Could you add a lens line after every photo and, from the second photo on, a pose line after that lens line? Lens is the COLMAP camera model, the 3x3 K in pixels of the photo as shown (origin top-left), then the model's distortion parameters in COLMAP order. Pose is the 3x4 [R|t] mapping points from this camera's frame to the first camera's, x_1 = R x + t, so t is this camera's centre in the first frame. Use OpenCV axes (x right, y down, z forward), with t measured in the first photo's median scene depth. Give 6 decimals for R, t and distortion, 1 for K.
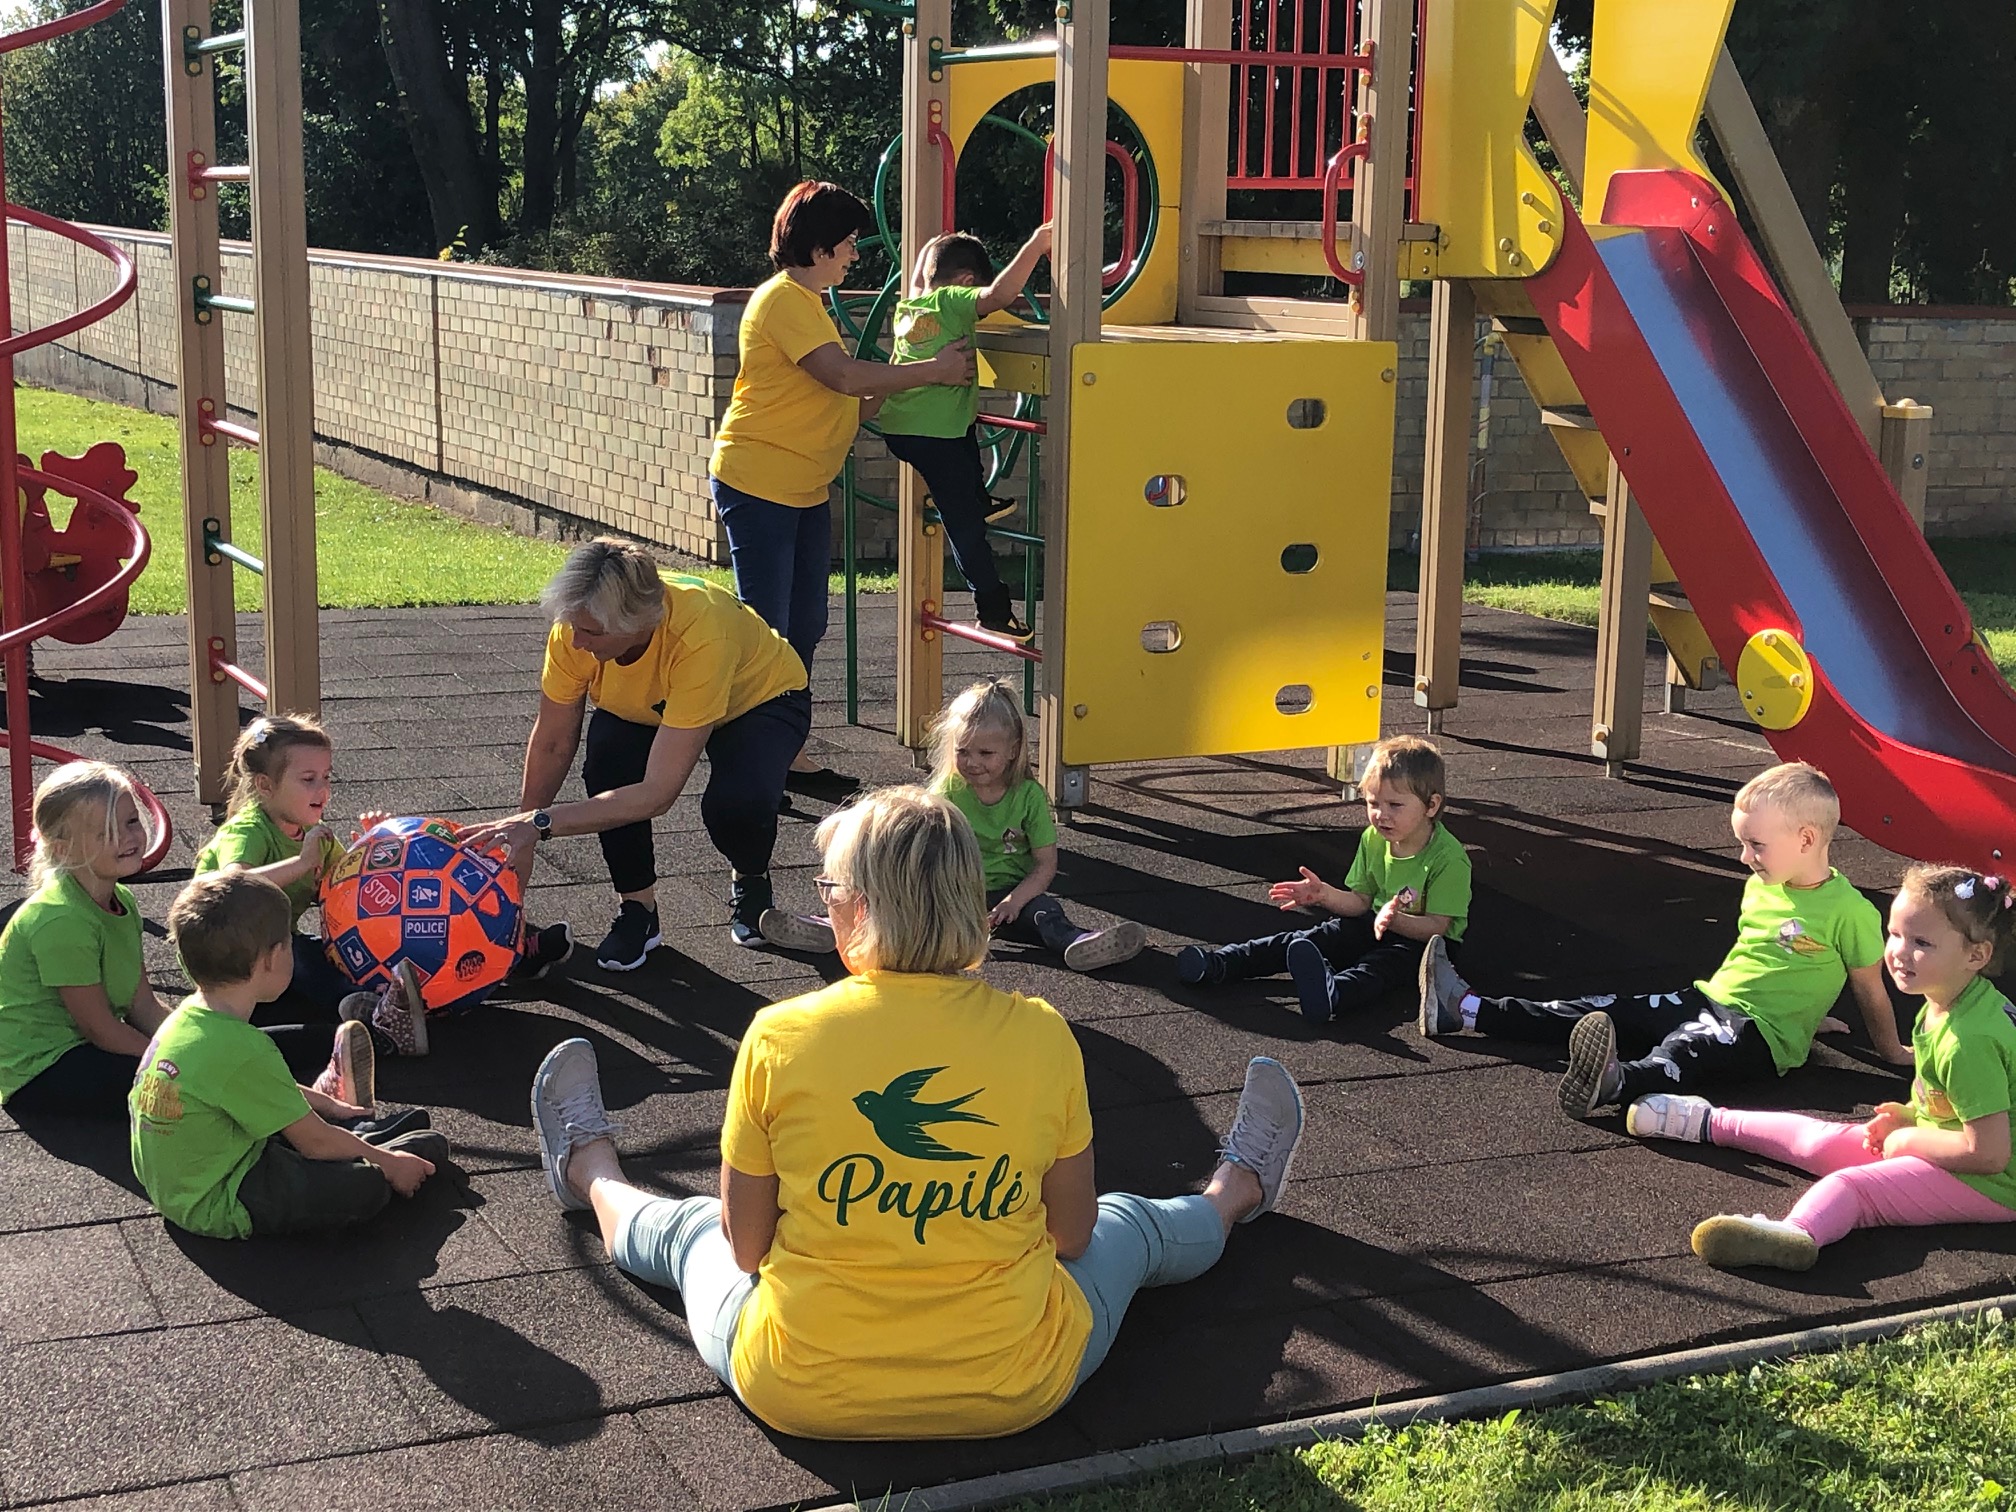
lens RADIAL K [[2868.7, 0, 1008.0], [0, 2868.7, 756.0], [0, 0, 1]] dist [0.019881, 0.011595]
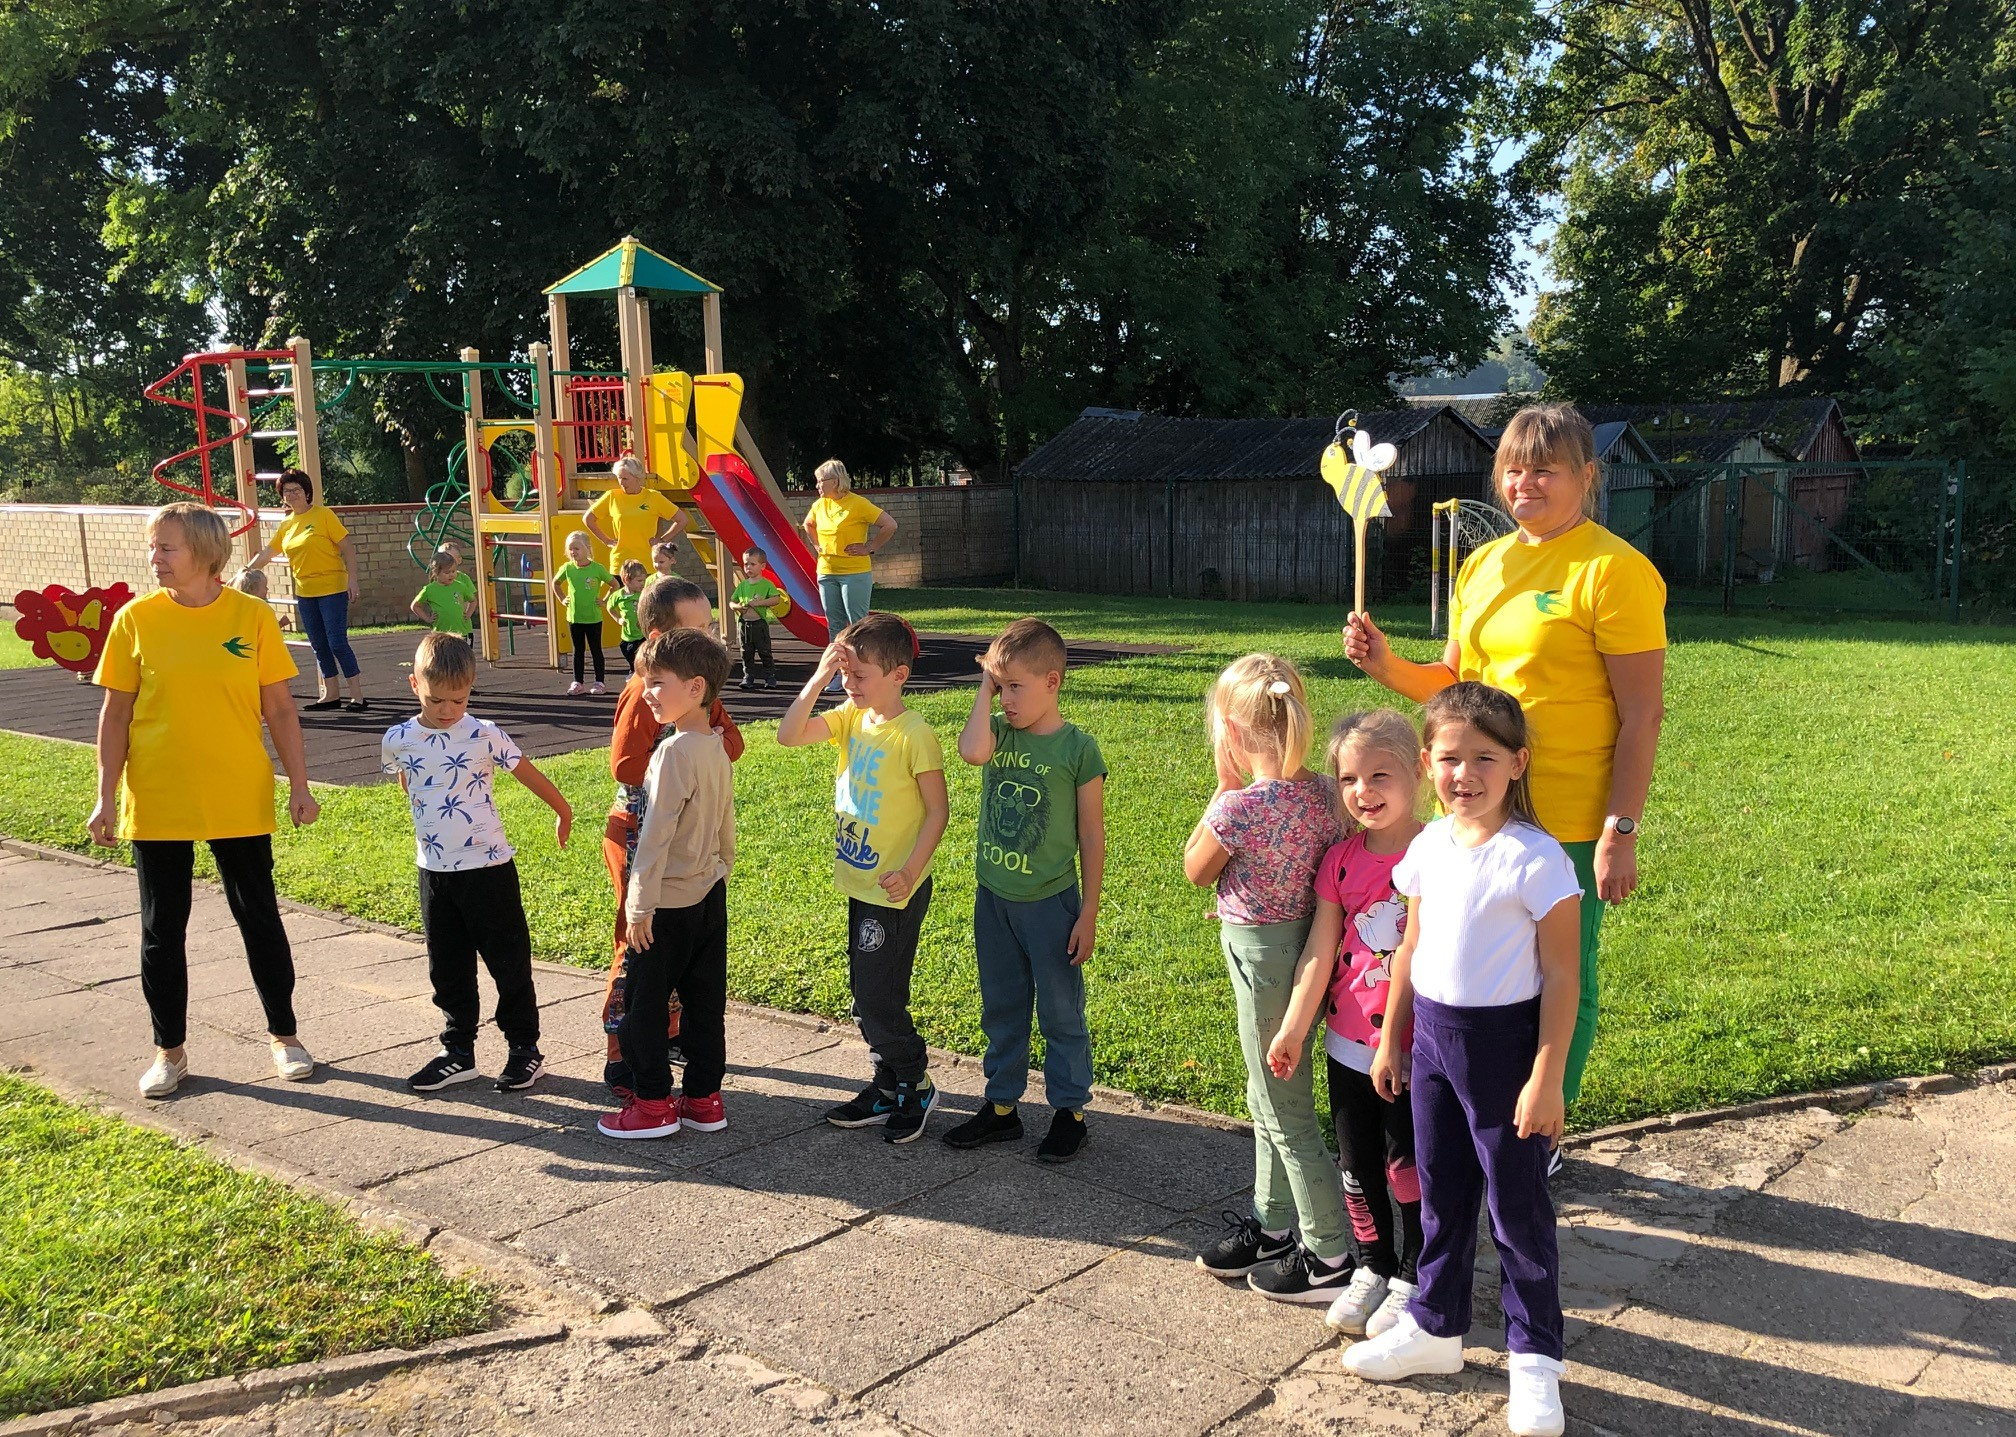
lens RADIAL K [[1842.2, 0, 1008.0], [0, 1842.2, 718.5], [0, 0, 1]] dist [0.004246, 0.007263]
pose [[0.913211, -0.104196, 0.393941, -0.131574], [0.117511, 0.993024, -0.009755, 0.061339], [-0.390177, 0.055200, 0.919084, -0.409389]]
